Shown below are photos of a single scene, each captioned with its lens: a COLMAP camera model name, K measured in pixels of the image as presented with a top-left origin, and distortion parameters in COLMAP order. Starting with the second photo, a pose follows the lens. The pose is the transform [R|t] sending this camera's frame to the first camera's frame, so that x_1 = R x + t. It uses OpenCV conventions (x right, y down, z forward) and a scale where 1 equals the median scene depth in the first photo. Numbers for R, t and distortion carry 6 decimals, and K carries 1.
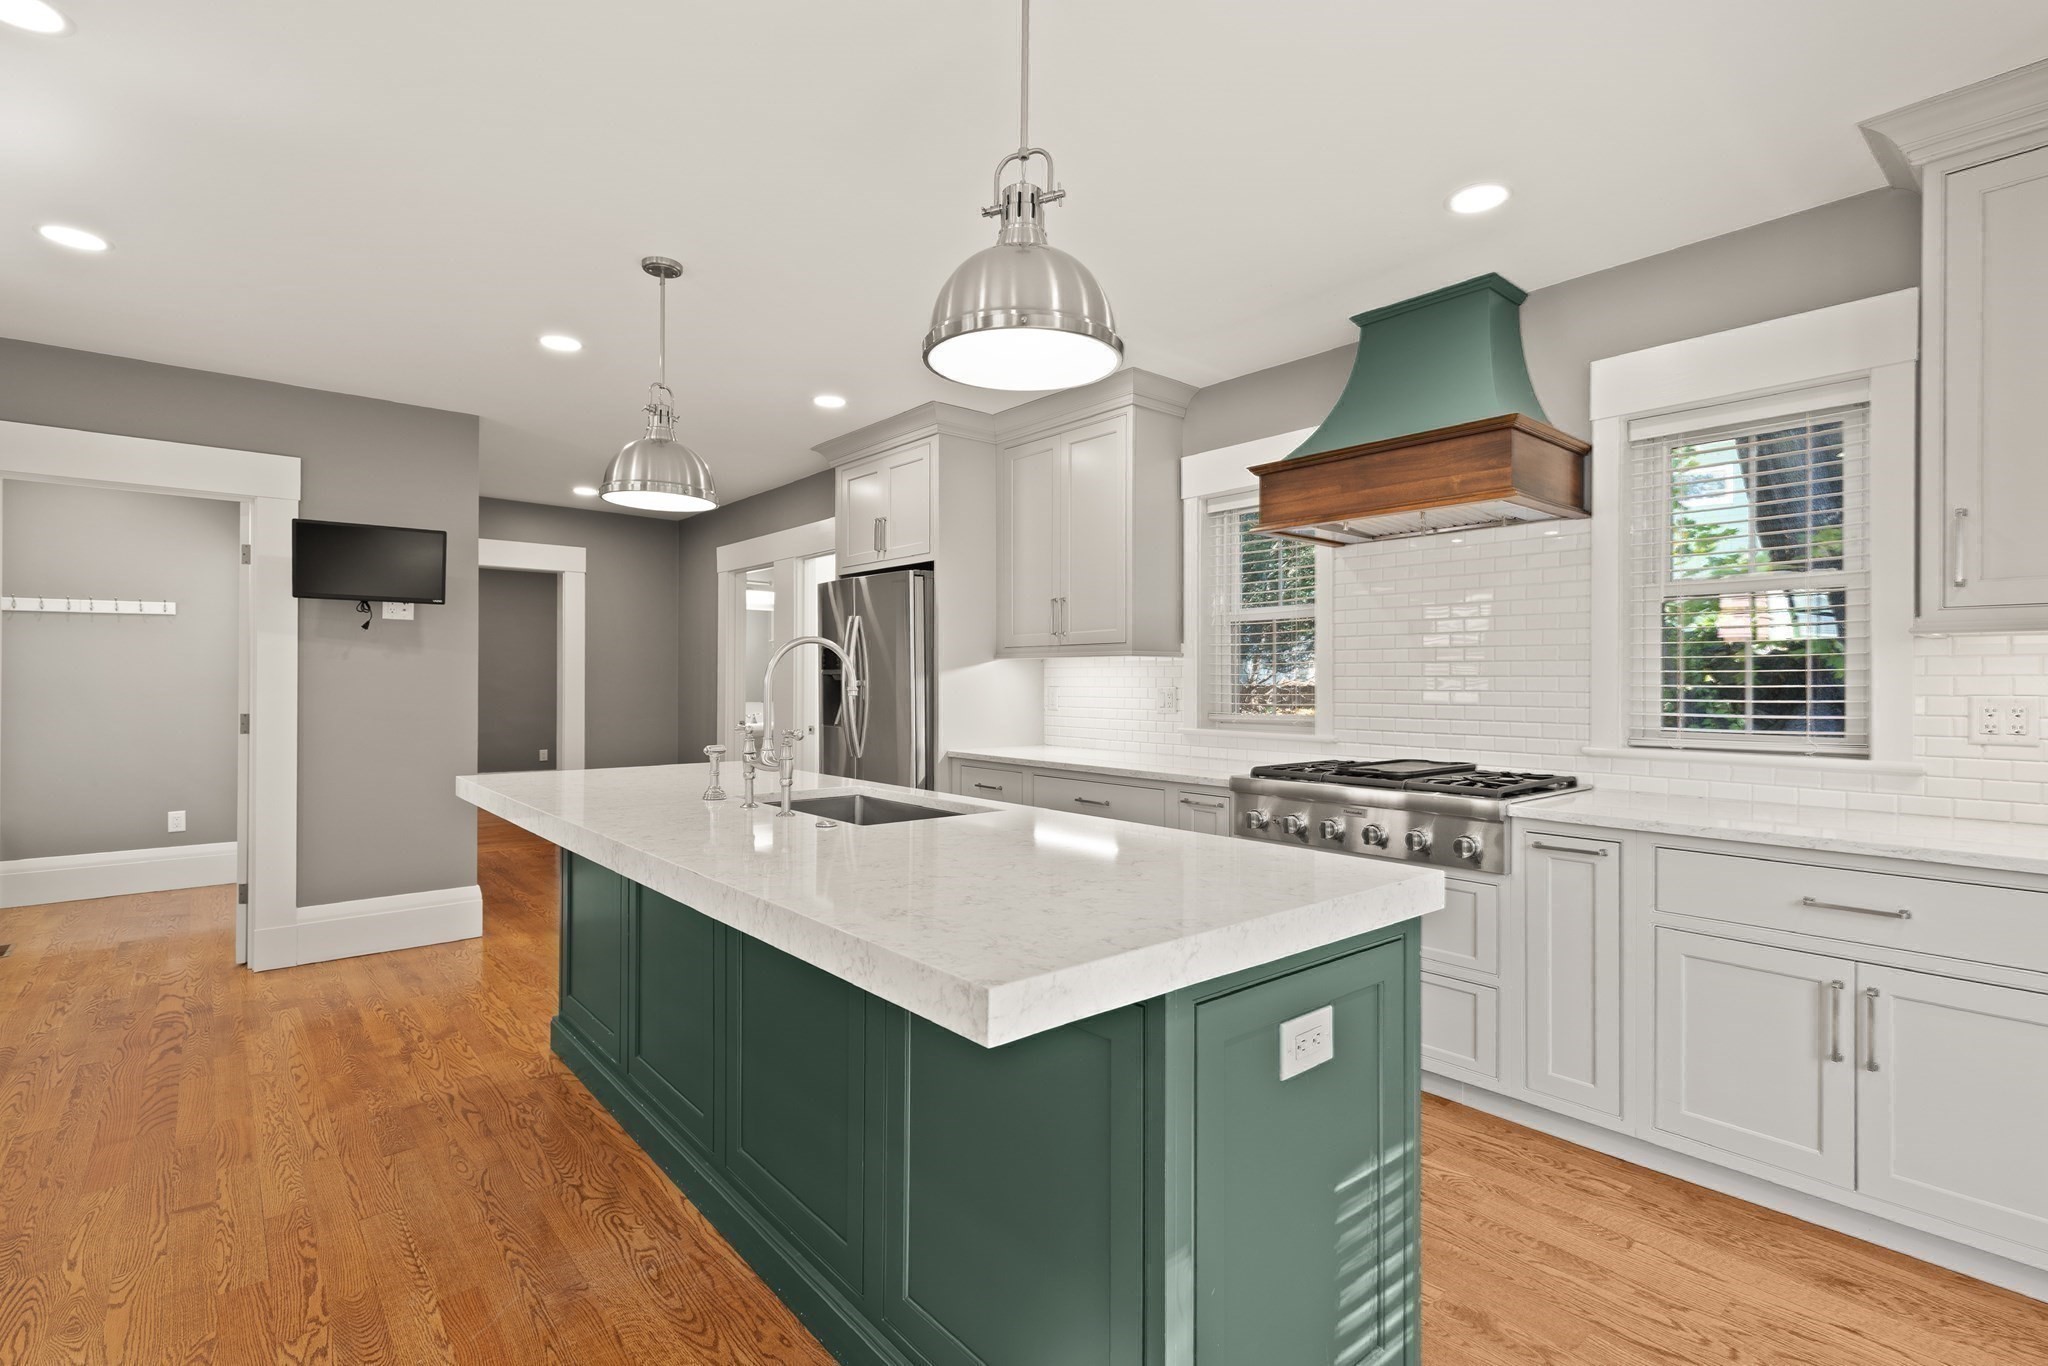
lens RADIAL K [[955.5, 0, 1014.7], [0, 955.5, 679.2], [0, 0, 1]] dist [0.014930, -0.002230]
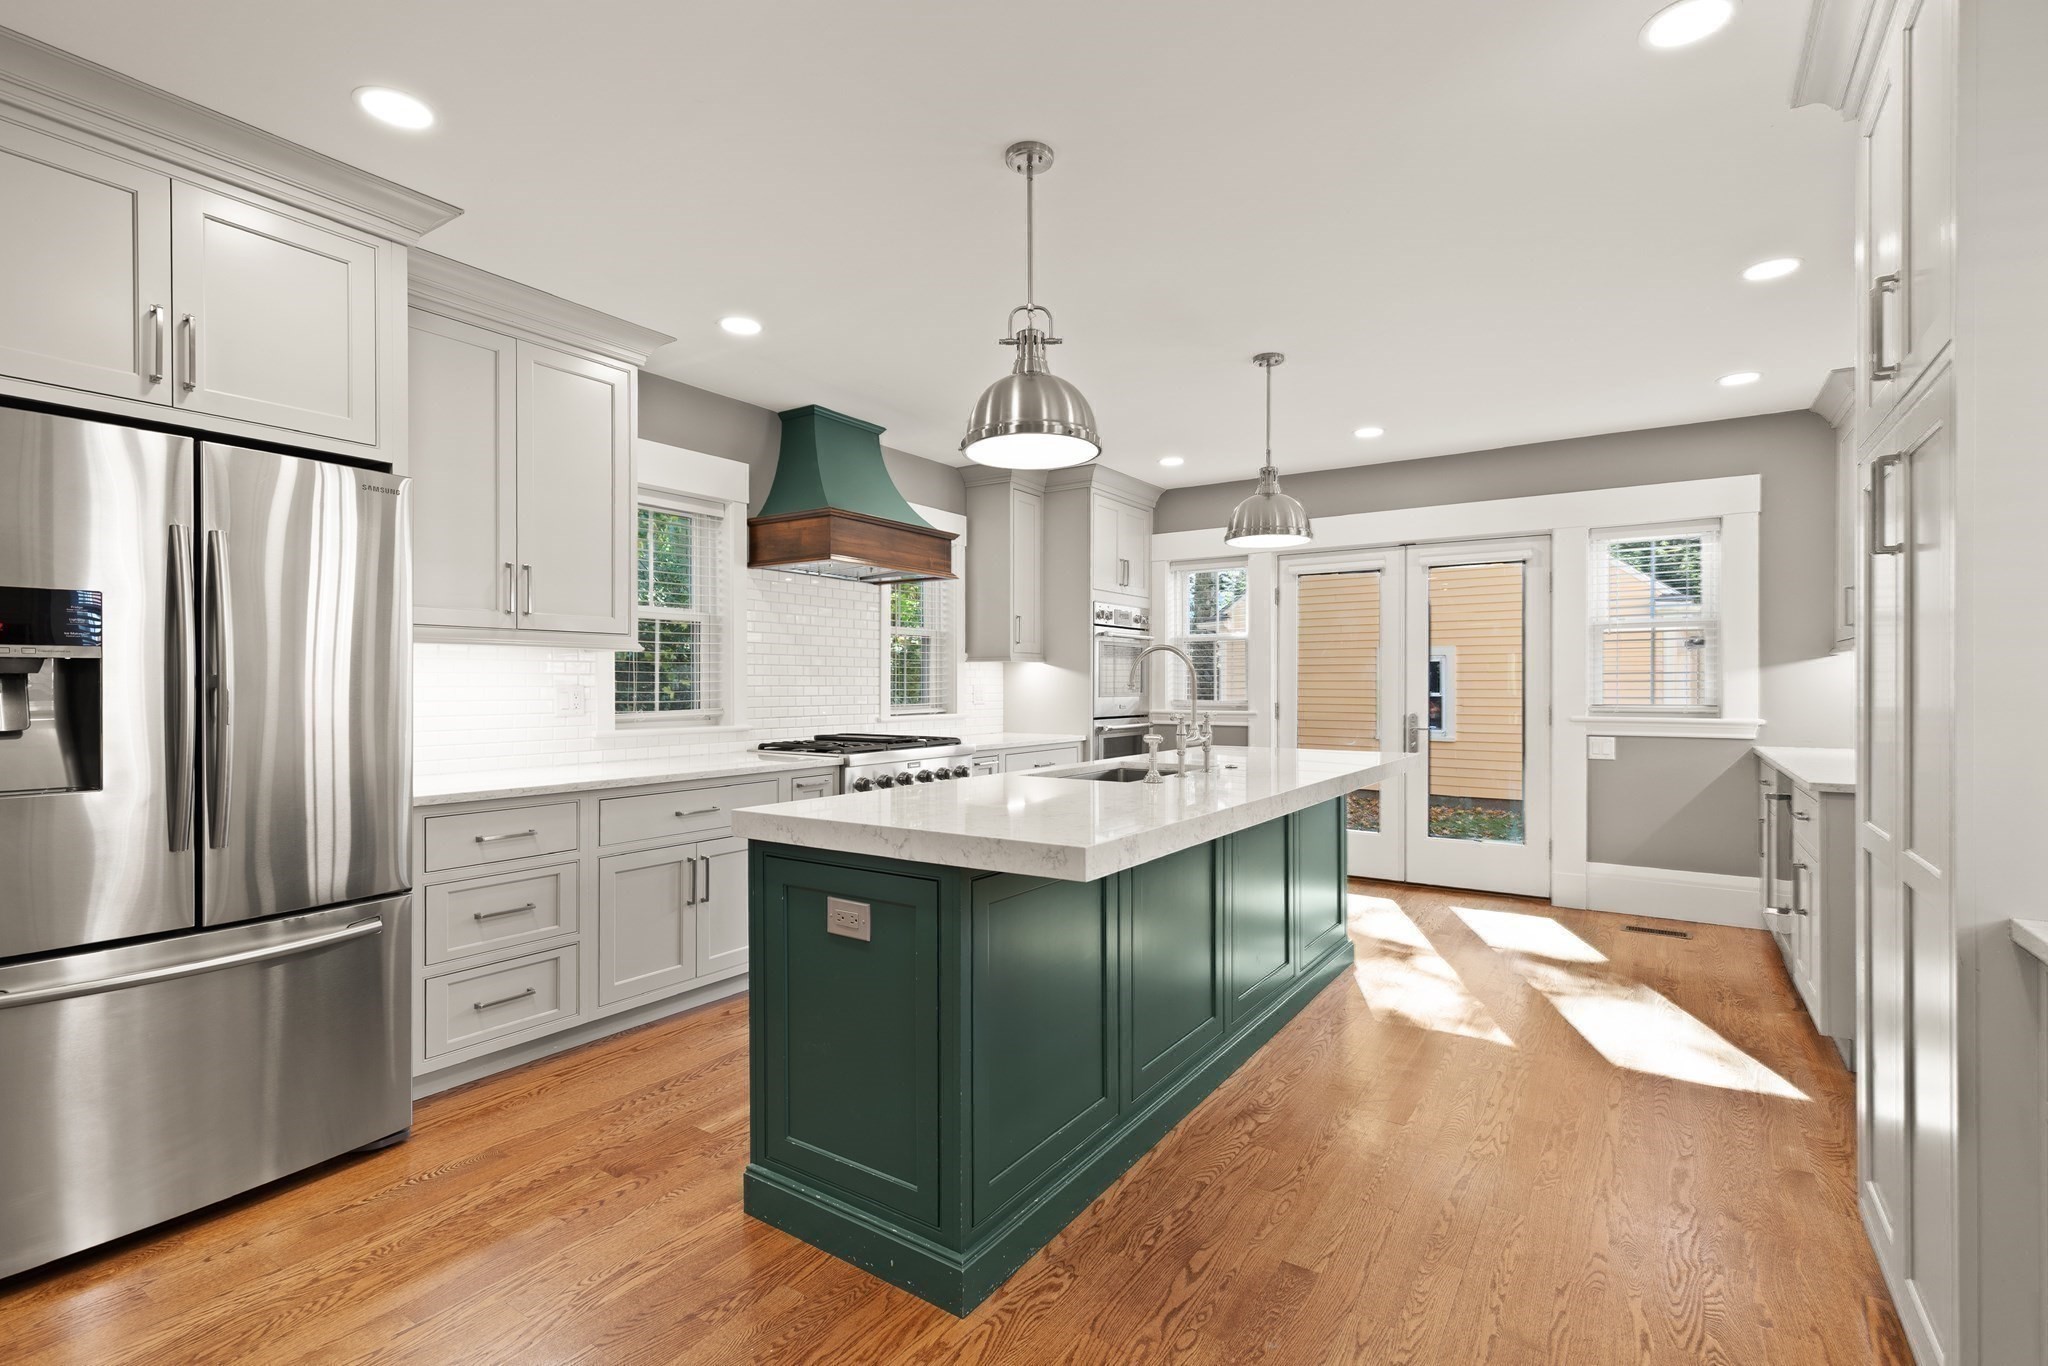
lens RADIAL K [[955.5, 0, 1014.1], [0, 955.5, 685.8], [0, 0, 1]] dist [0.014930, -0.002230]
pose [[-0.276395, -0.006585, 0.961022, -1.268454], [-0.008726, 0.999953, 0.004342, 0.003567], [-0.961005, -0.007186, -0.276439, 1.380006]]
